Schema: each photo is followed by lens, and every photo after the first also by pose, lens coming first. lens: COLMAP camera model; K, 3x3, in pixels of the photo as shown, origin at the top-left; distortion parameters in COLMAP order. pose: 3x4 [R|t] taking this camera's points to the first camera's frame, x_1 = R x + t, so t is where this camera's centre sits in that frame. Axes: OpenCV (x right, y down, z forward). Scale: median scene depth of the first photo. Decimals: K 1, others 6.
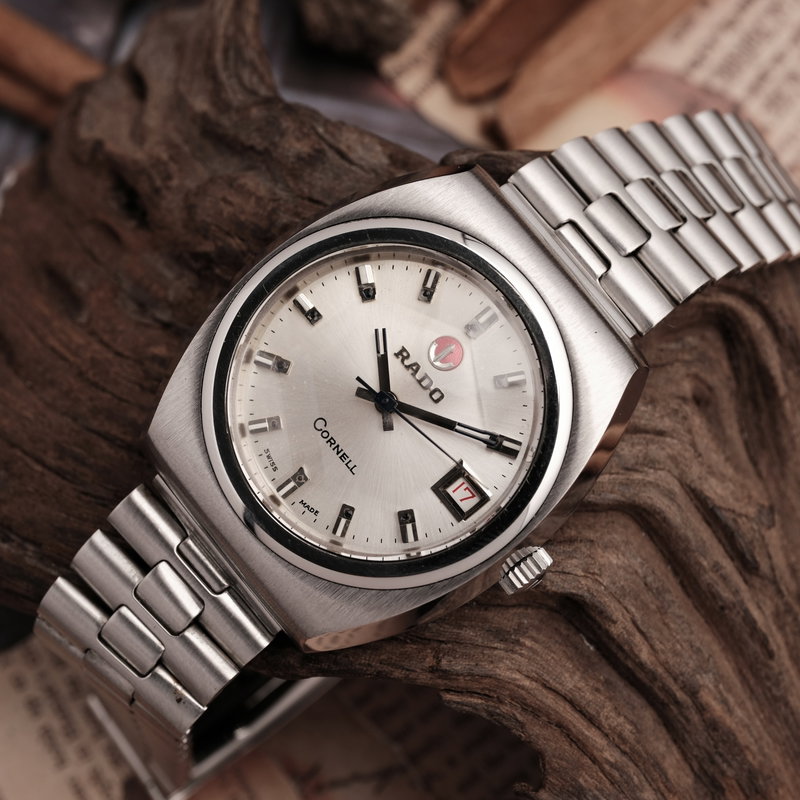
lens RADIAL K [[1461.7, 0, 400.0], [0, 1461.7, 400.0], [0, 0, 1]] dist [0.022467, 0.098905]
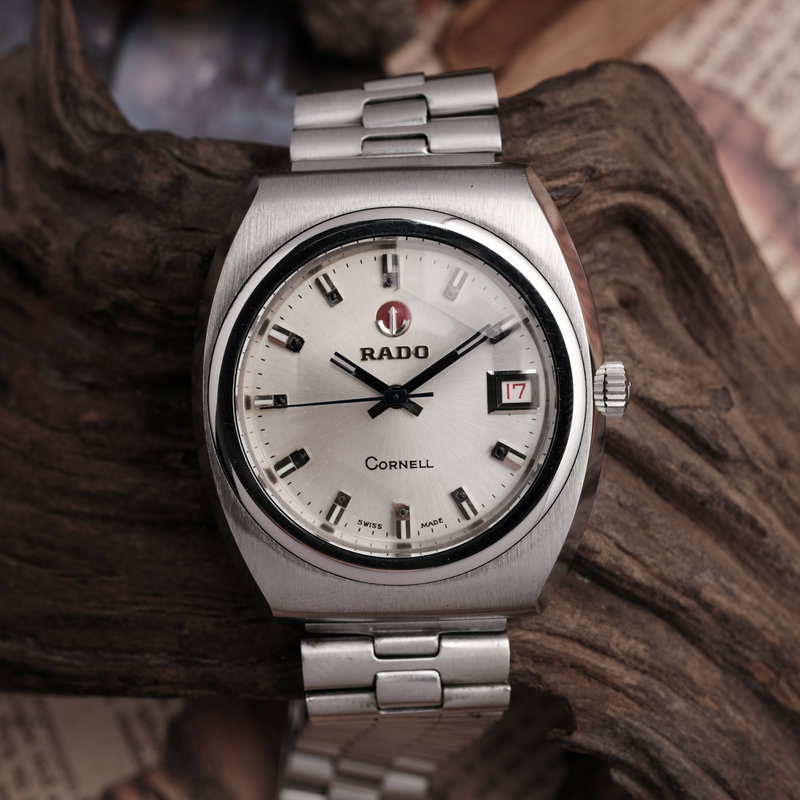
lens RADIAL K [[1461.7, 0, 400.0], [0, 1461.7, 400.0], [0, 0, 1]] dist [0.022467, 0.098905]
pose [[0.955355, -0.290193, -0.055535, 0.098765], [0.294384, 0.950934, 0.095203, -0.079483], [0.025183, -0.107301, 0.993908, 0.013751]]
